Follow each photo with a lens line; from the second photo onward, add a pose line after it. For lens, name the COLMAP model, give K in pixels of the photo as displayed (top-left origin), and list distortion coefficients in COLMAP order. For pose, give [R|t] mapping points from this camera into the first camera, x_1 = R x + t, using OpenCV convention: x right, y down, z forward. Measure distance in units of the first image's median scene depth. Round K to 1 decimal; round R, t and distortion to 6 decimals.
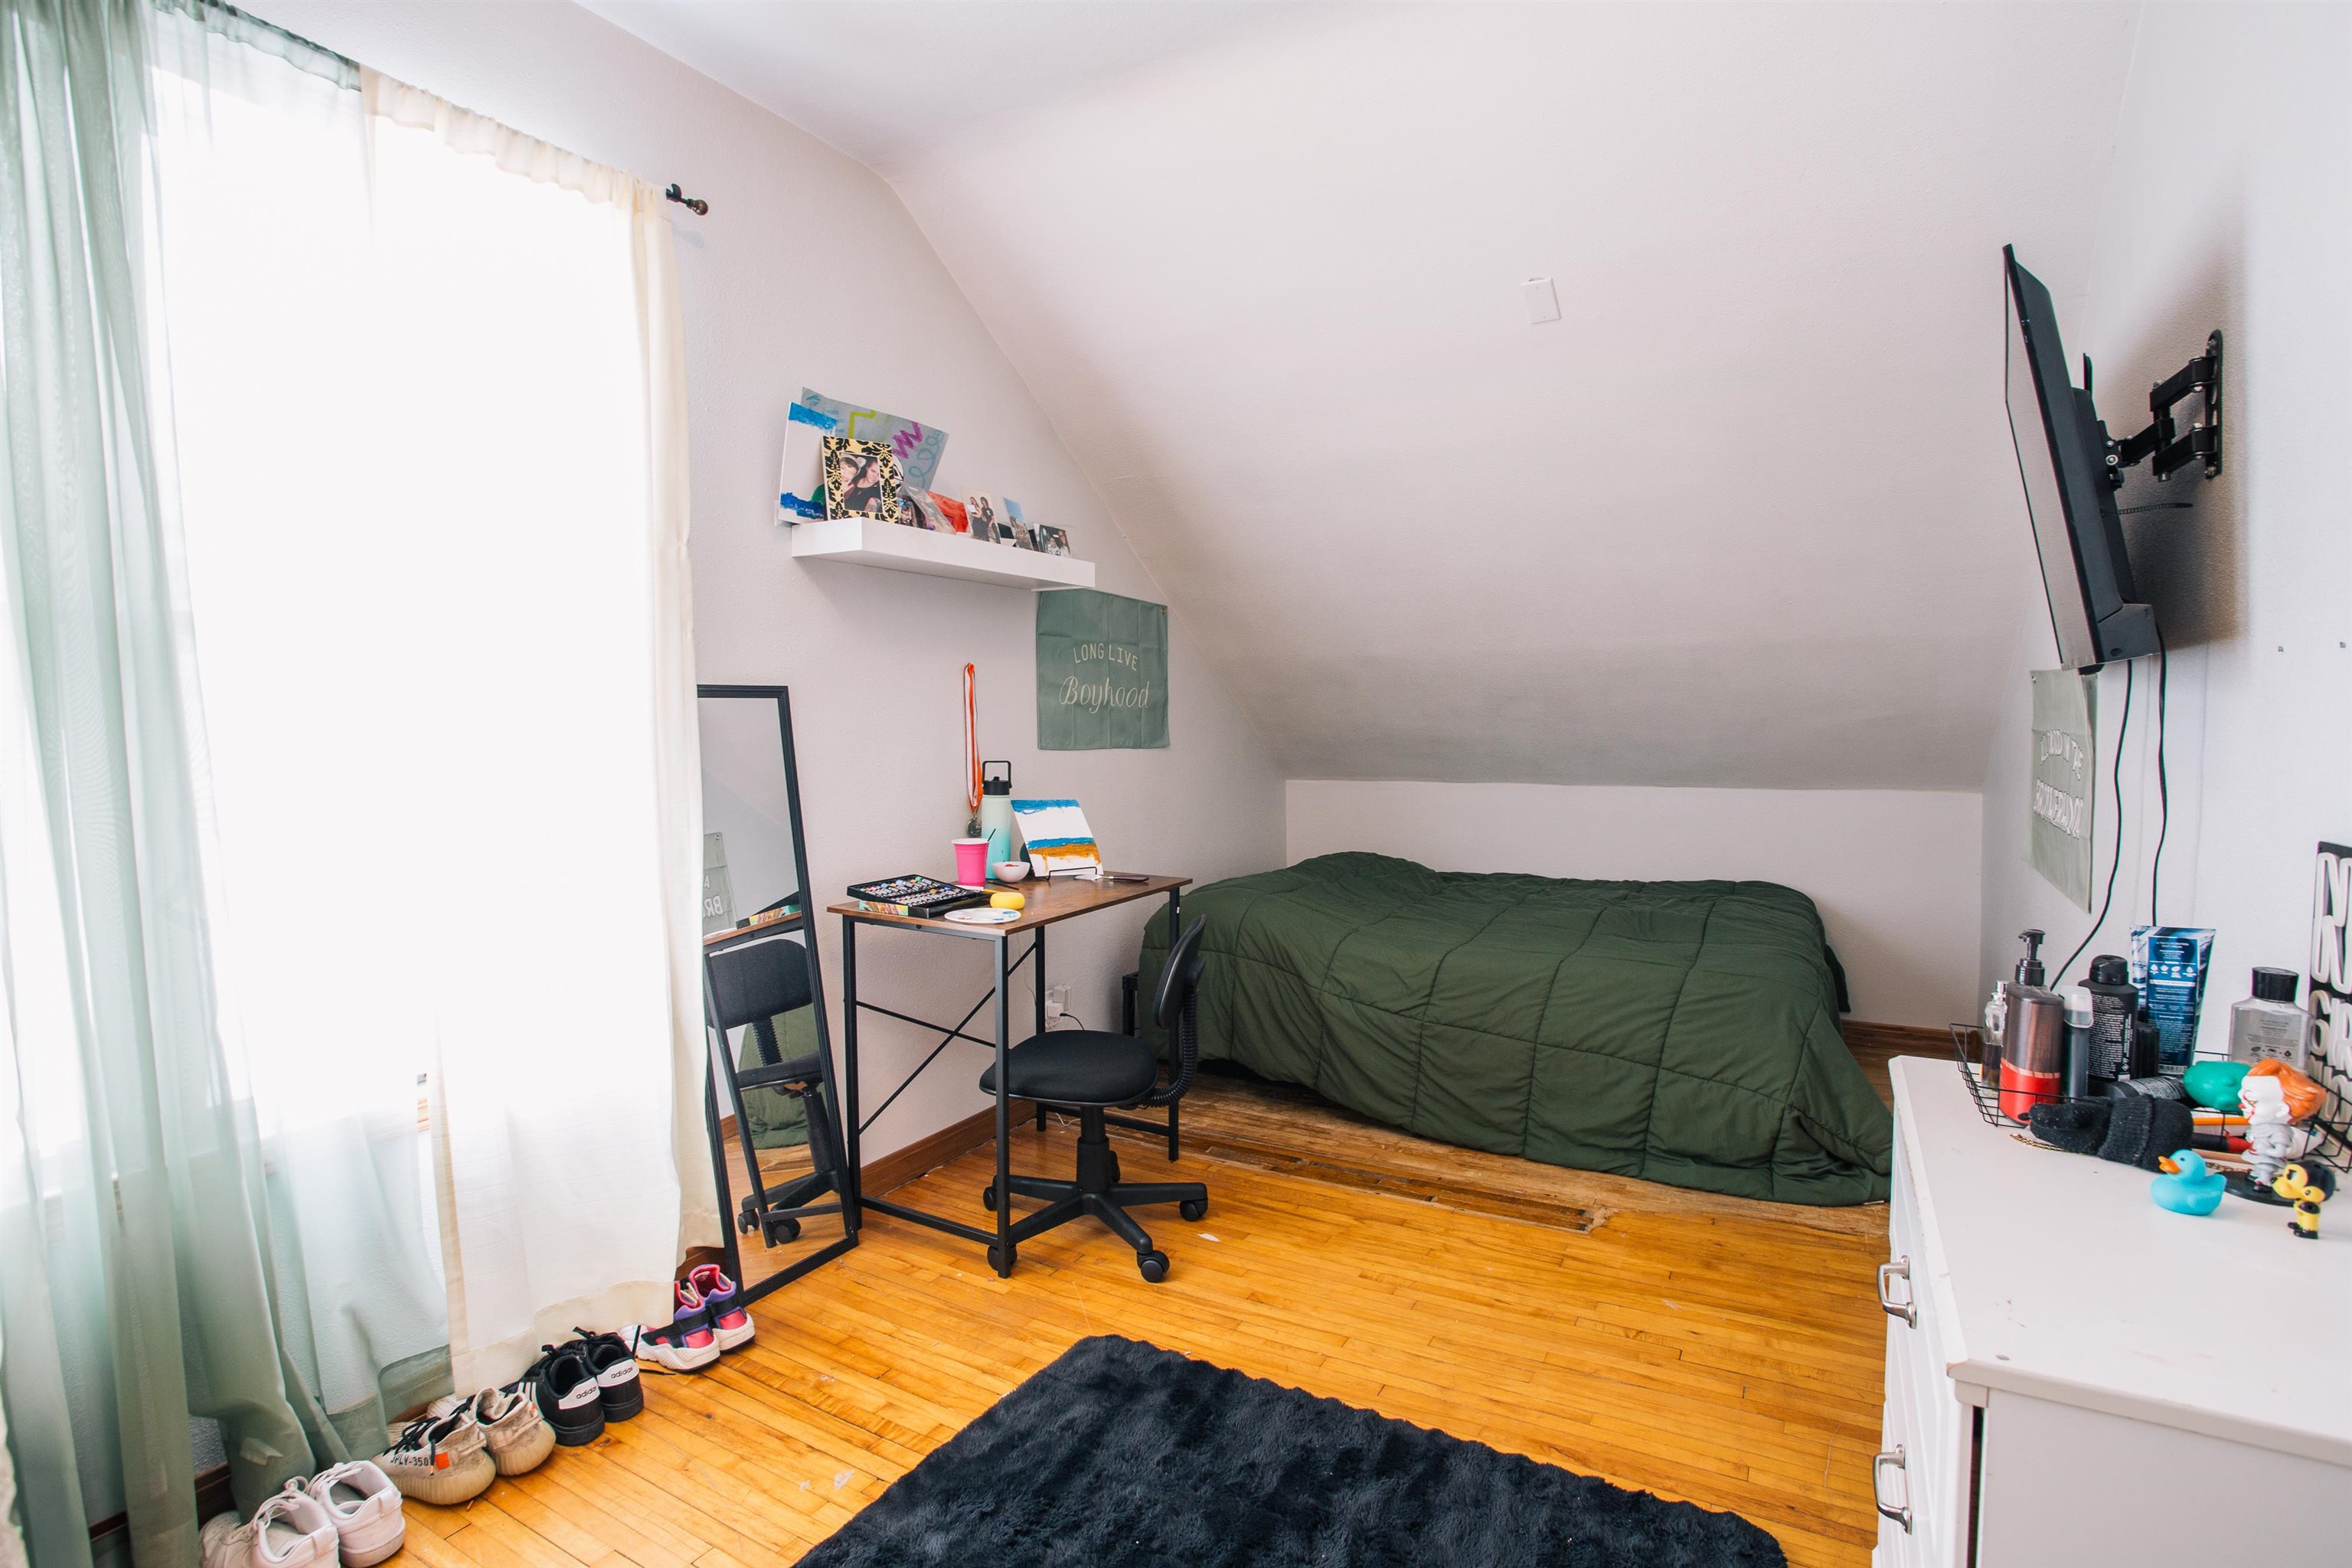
lens RADIAL K [[1121.4, 0, 1176.0], [0, 1121.4, 784.0], [0, 0, 1]] dist [-0.016201, 0.000134]
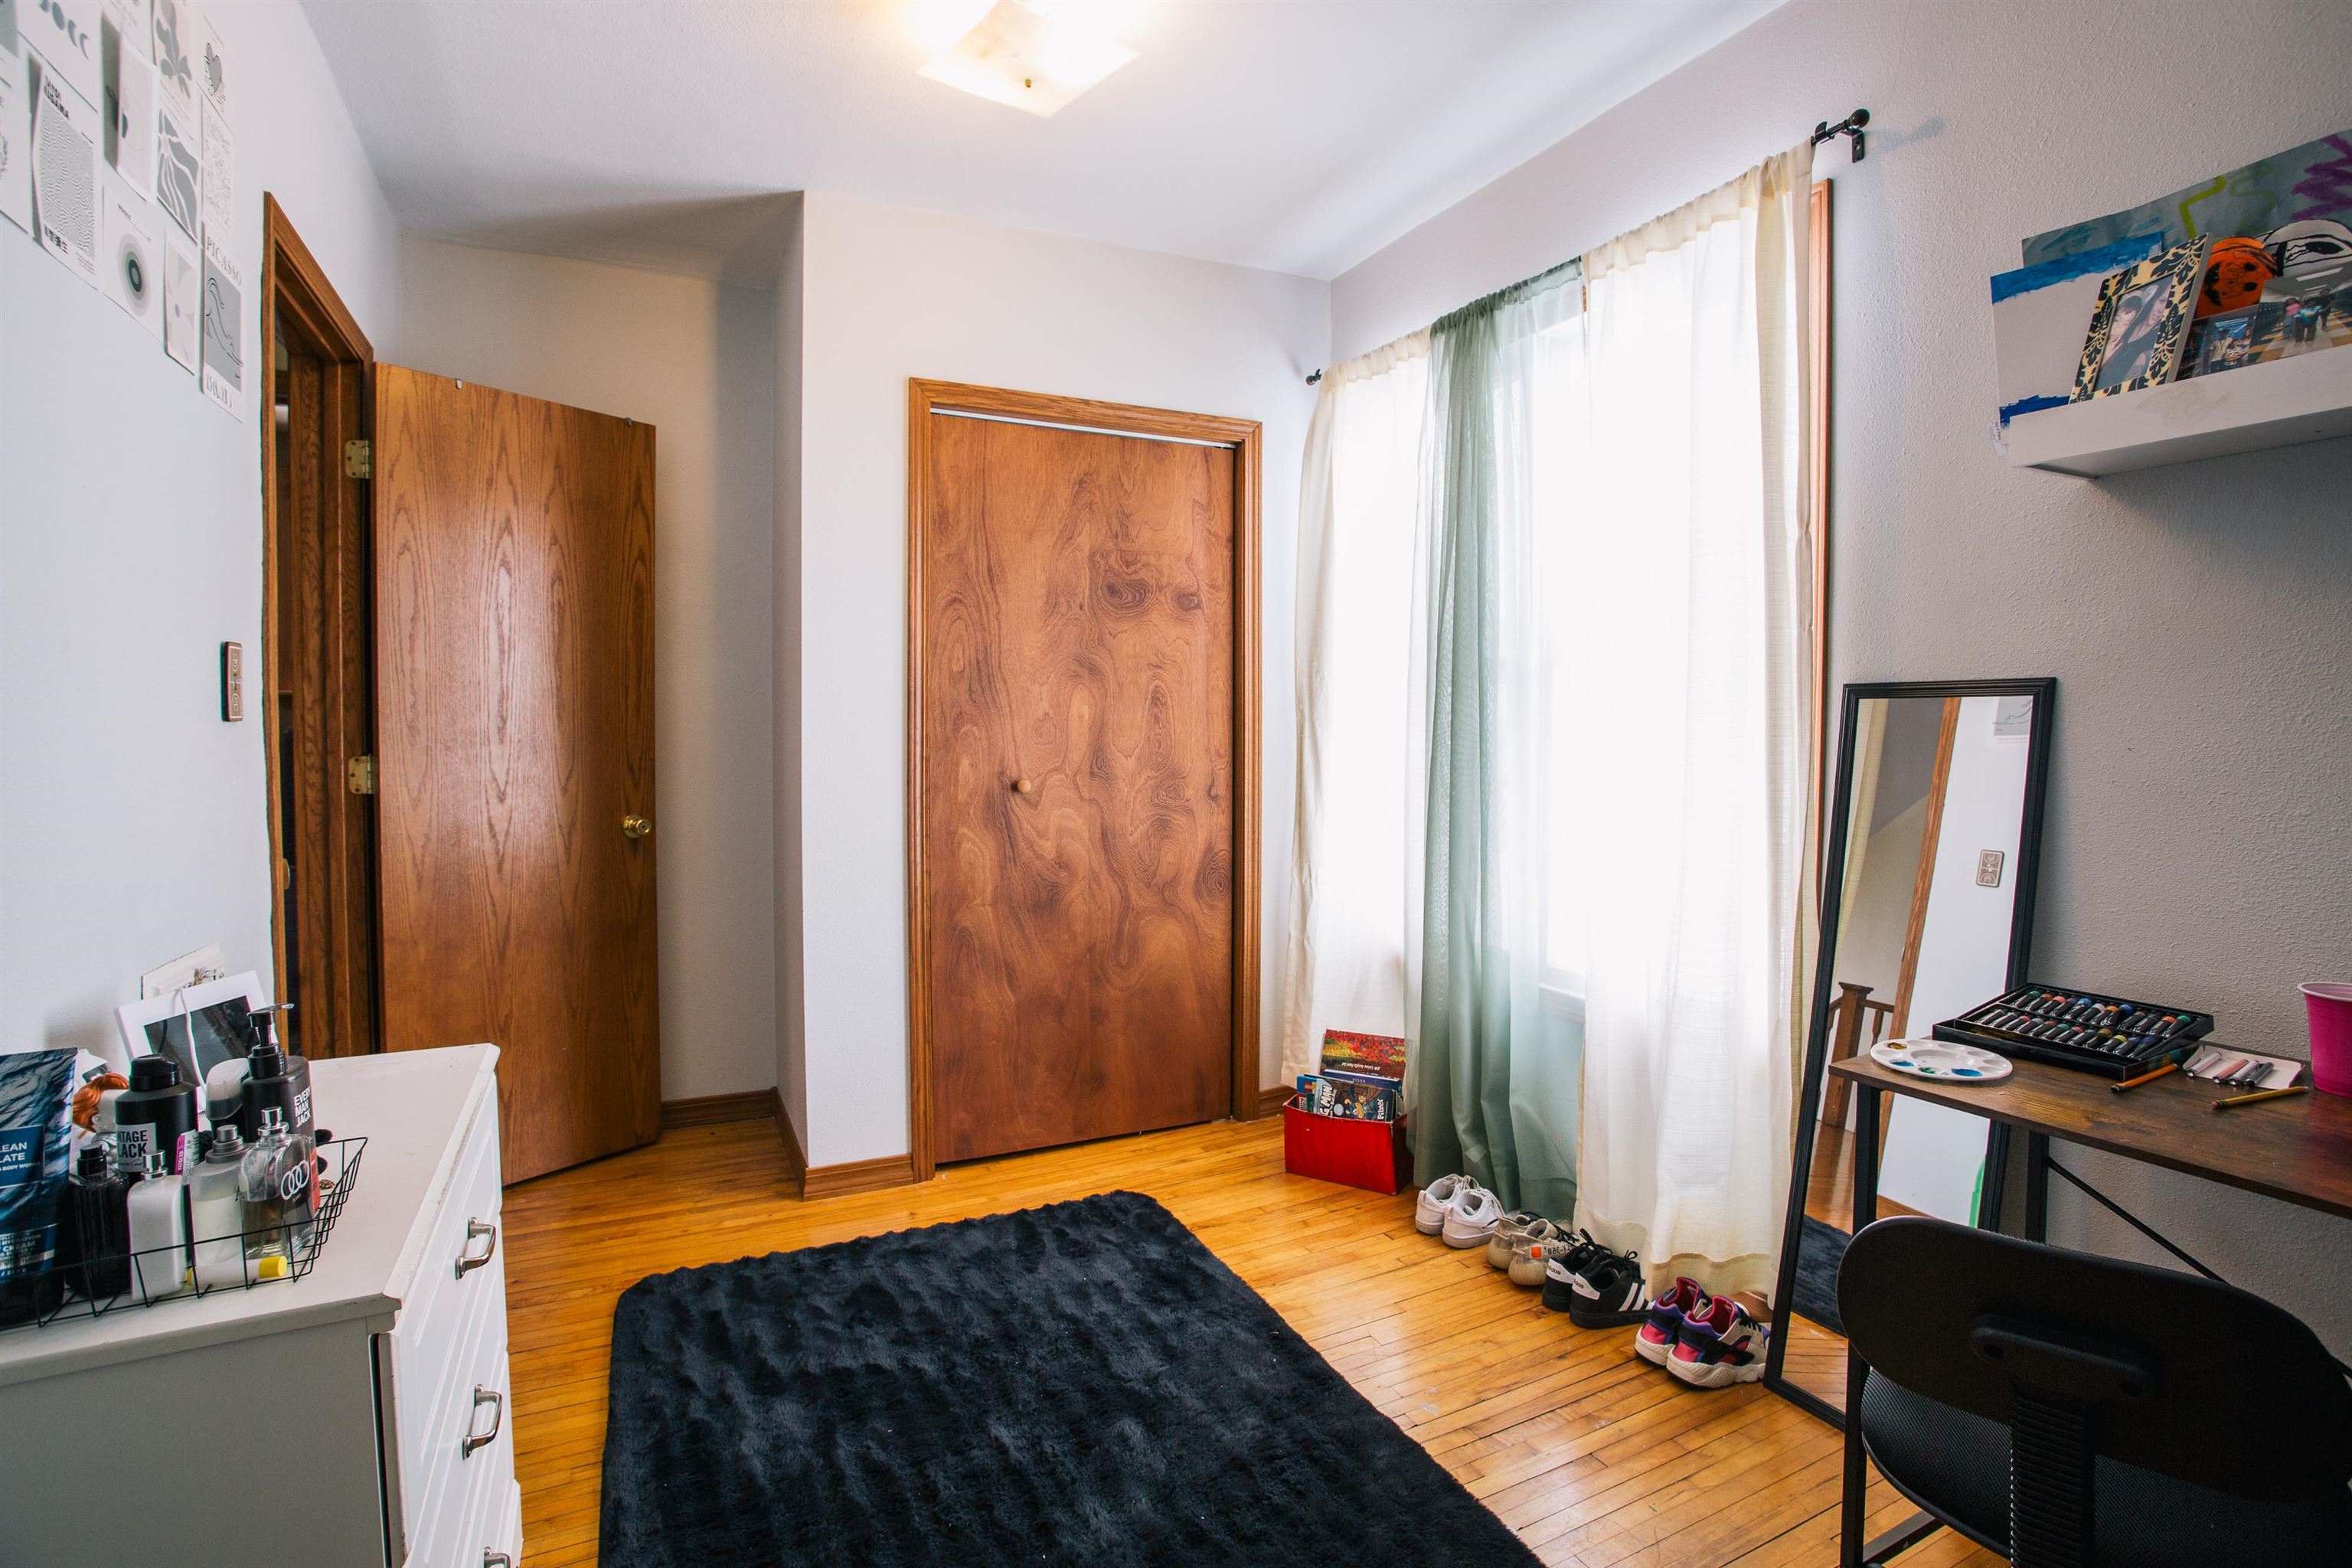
lens RADIAL K [[1121.4, 0, 1176.0], [0, 1121.4, 784.0], [0, 0, 1]] dist [-0.016201, 0.000134]
pose [[-0.536660, 0.062546, -0.841477, 0.534873], [-0.036784, 0.994567, 0.097385, -0.072315], [0.842996, 0.083215, -0.531444, 0.955819]]
